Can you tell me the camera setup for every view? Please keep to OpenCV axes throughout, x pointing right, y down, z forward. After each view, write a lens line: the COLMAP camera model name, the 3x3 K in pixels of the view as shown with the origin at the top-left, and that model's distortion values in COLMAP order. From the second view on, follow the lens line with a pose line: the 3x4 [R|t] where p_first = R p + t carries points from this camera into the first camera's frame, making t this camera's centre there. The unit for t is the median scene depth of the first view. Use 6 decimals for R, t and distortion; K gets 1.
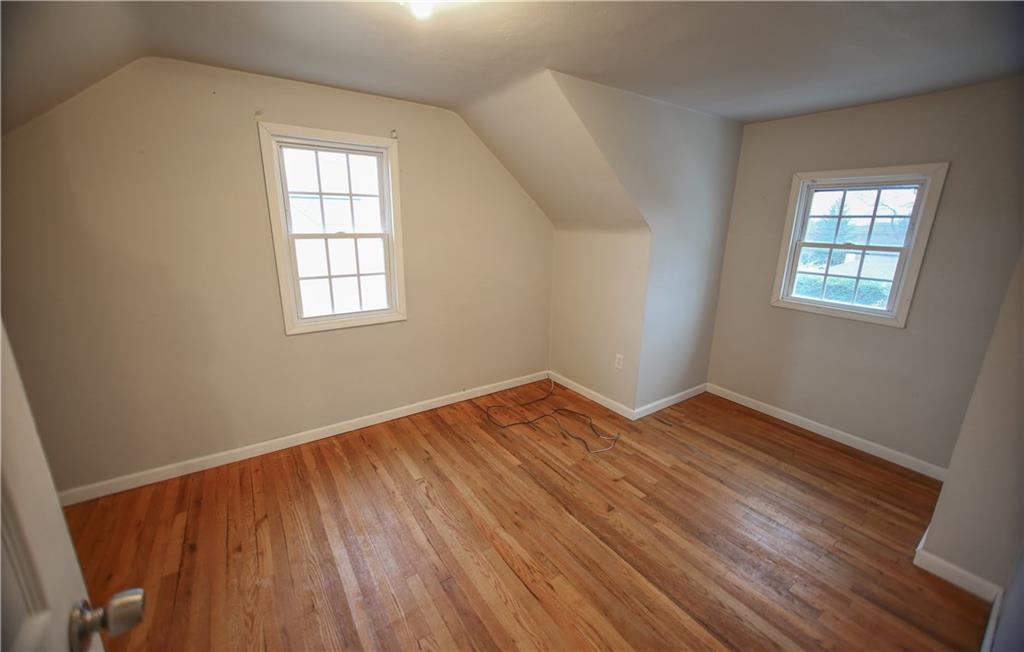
lens RADIAL K [[399.6, 0, 512.0], [0, 399.6, 326.0], [0, 0, 1]] dist [-0.013619, 0.000022]
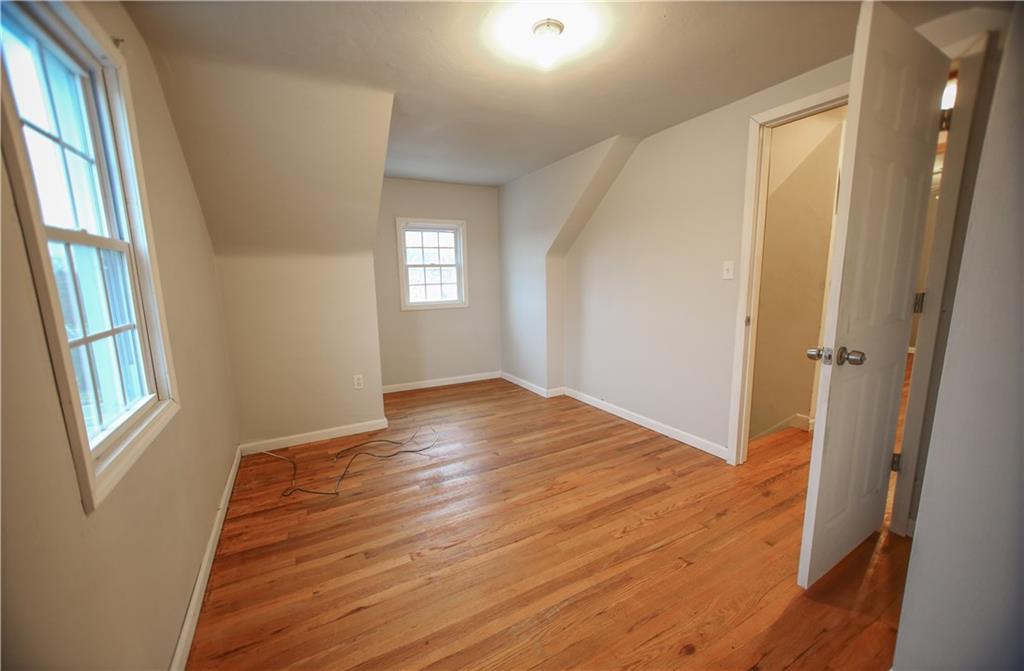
lens RADIAL K [[403.8, 0, 512.0], [0, 403.8, 335.5], [0, 0, 1]] dist [-0.013595, 0.000125]
pose [[0.099314, -0.169625, 0.980492, -0.775222], [0.274081, 0.951910, 0.136919, -0.064021], [-0.956565, 0.255136, 0.141029, 0.516284]]
